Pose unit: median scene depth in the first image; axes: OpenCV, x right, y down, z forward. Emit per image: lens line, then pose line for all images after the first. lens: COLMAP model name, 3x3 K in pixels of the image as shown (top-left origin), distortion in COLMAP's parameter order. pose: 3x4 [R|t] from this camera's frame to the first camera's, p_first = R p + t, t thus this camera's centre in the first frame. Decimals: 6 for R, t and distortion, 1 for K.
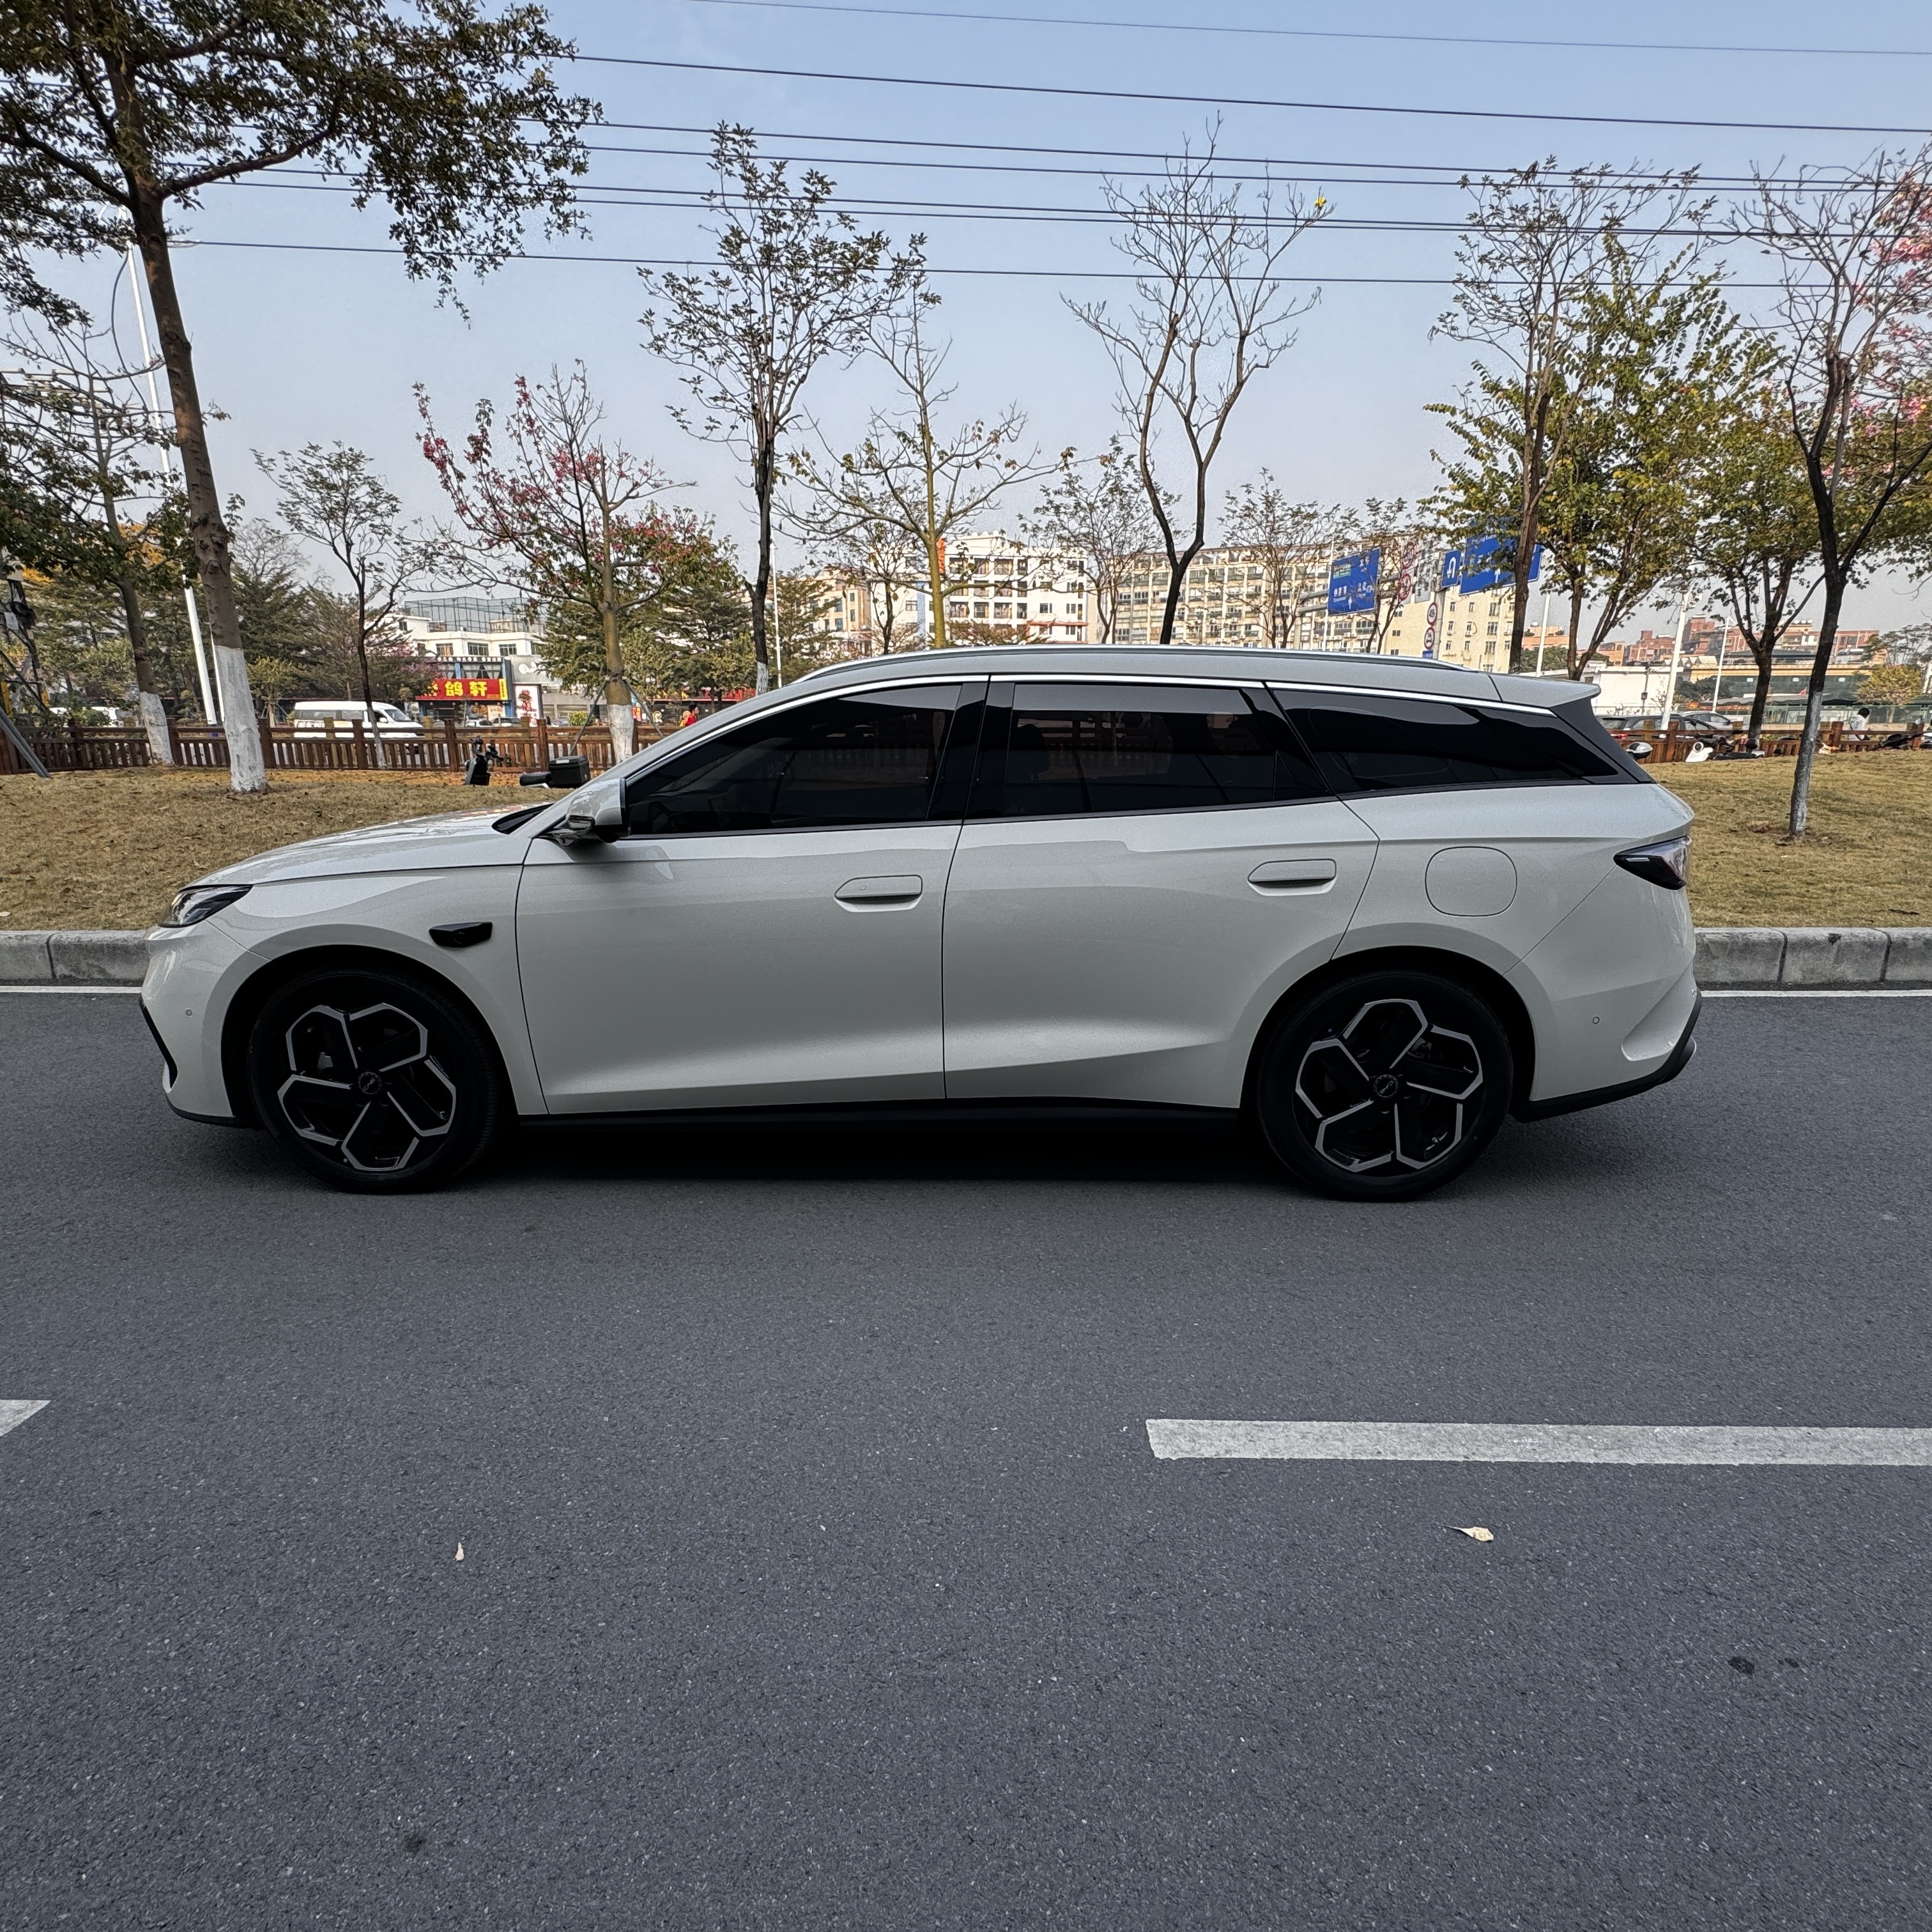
lens RADIAL K [[1055.8, 0, 963.7], [0, 1055.8, 957.3], [0, 0, 1]] dist [0.002568, 0.000861]
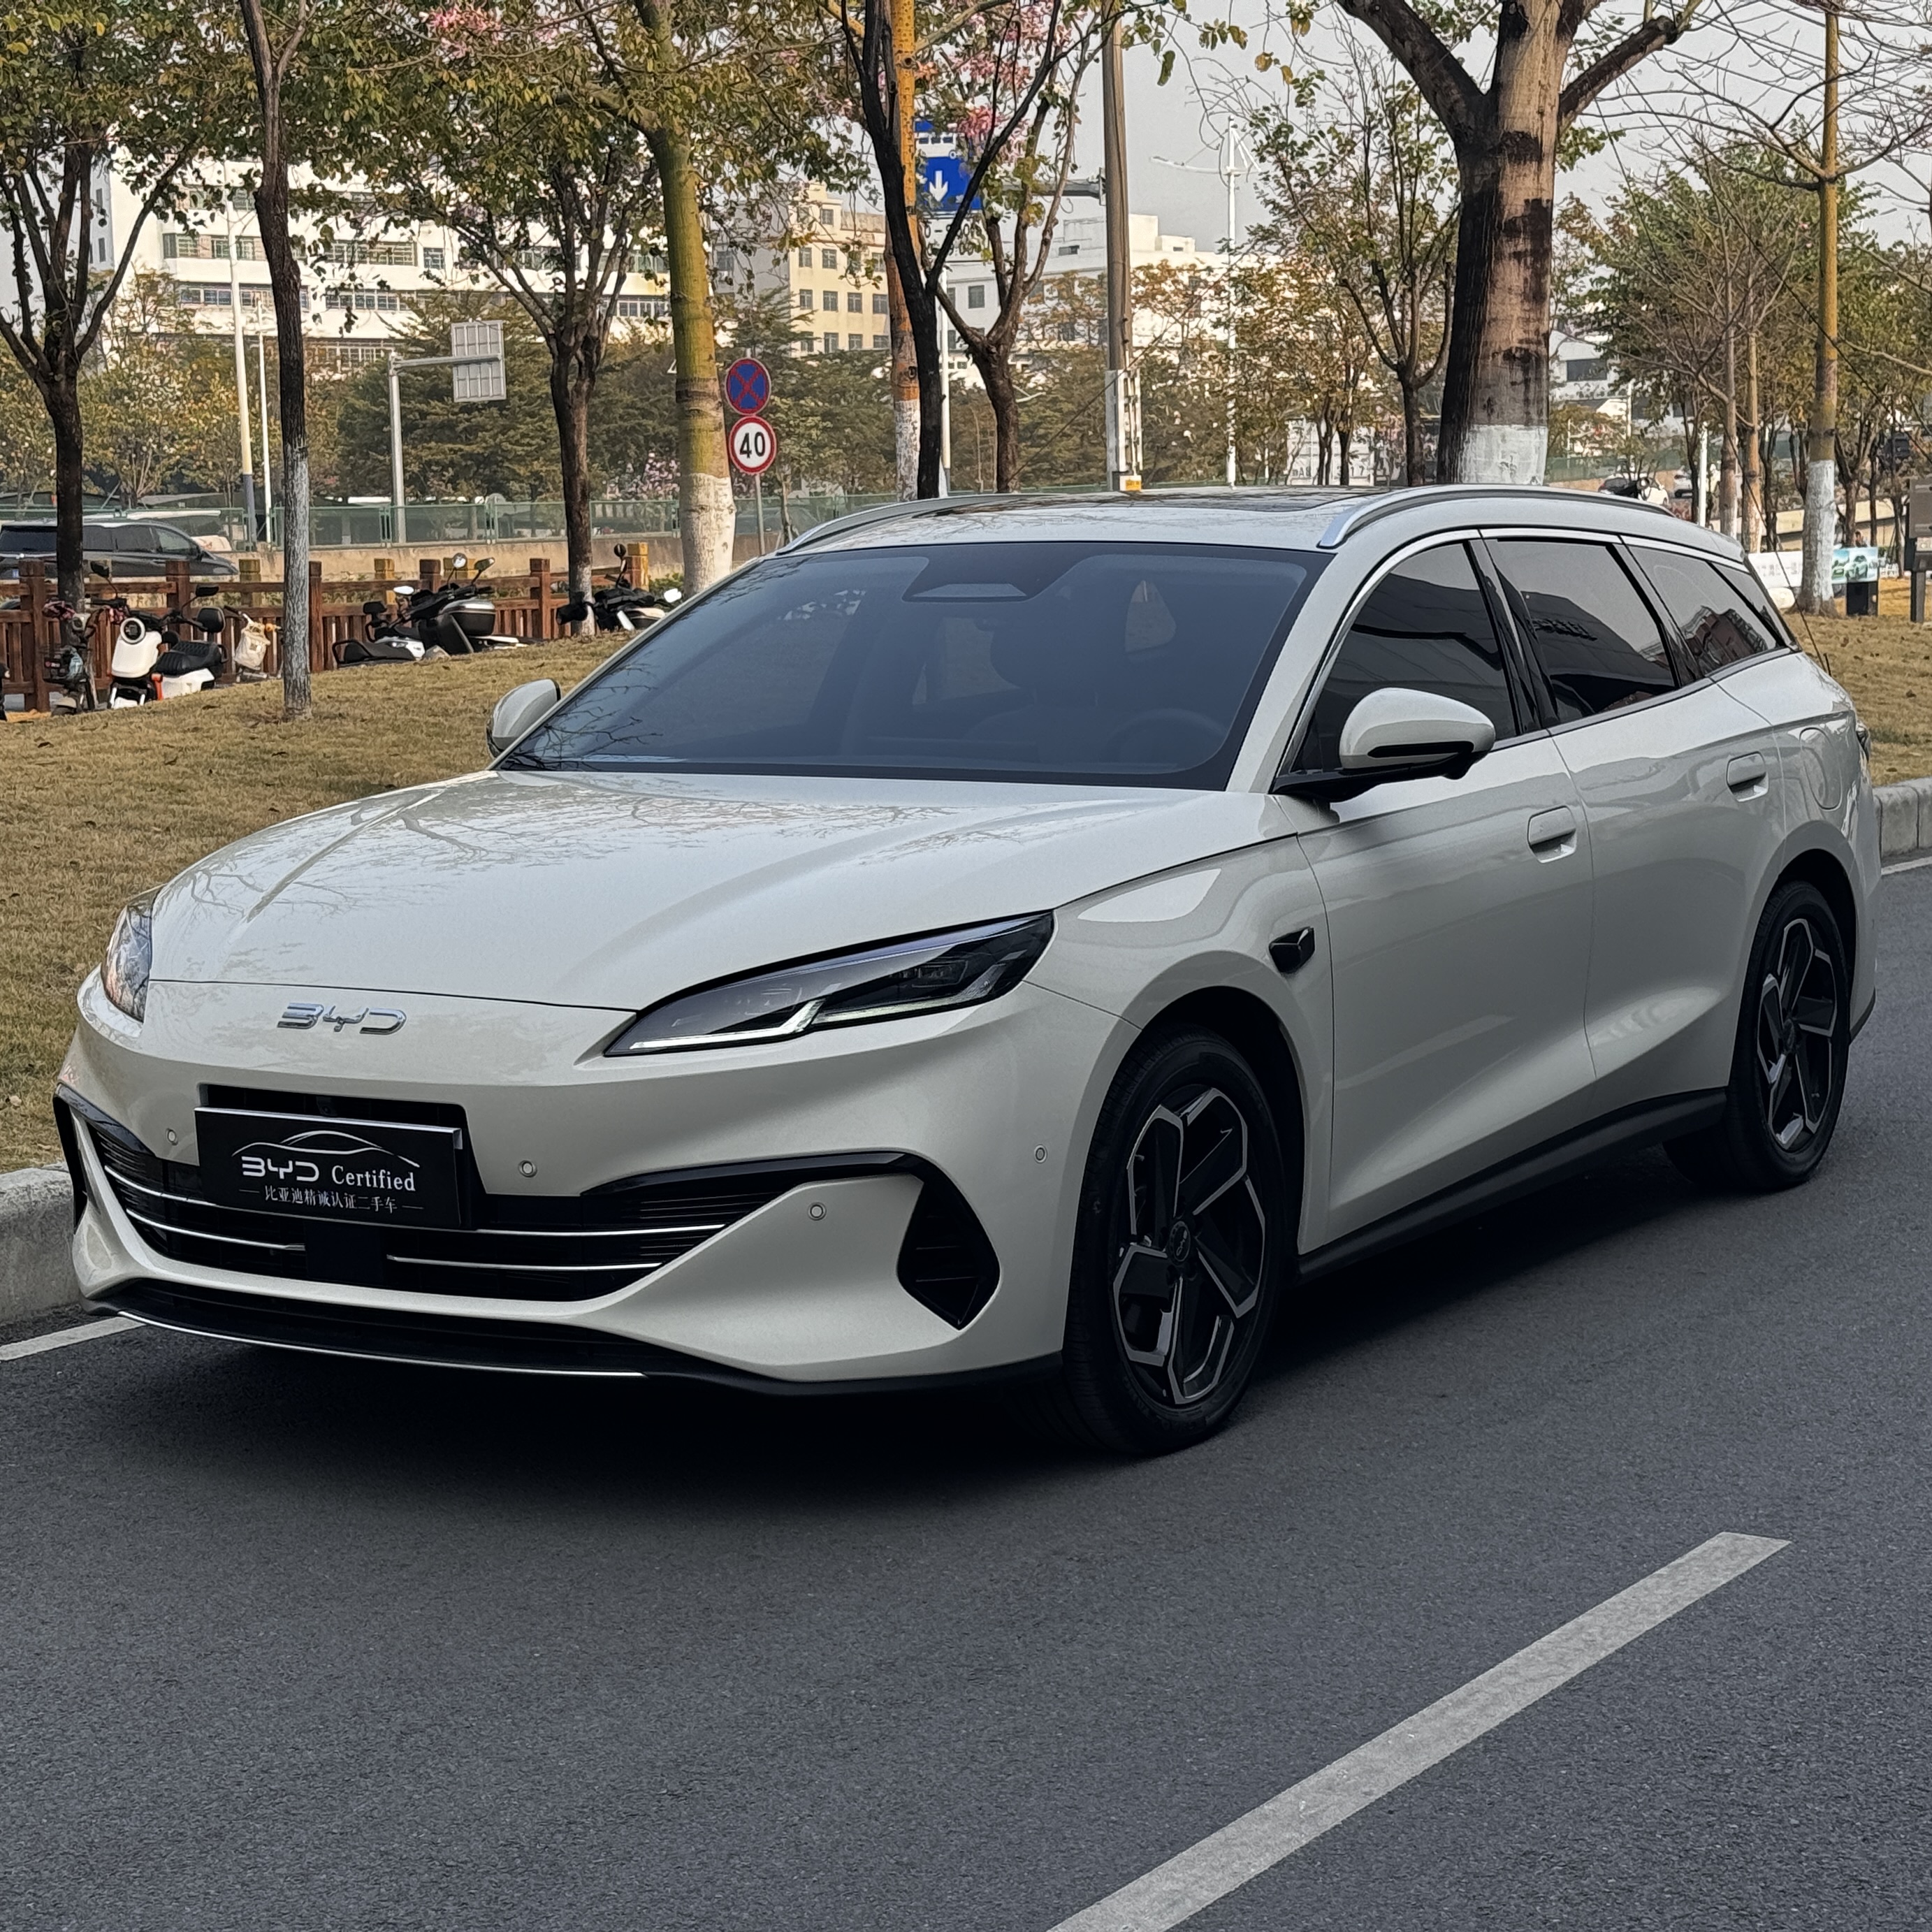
lens RADIAL K [[3639.7, 0, 966.0], [0, 3639.7, 966.0], [0, 0, 1]] dist [0.172134, -0.202419]
pose [[0.529777, -0.104604, 0.841662, -2.277016], [0.198535, 0.980089, -0.003158, -0.042482], [-0.824573, 0.168772, 0.539996, 0.014175]]
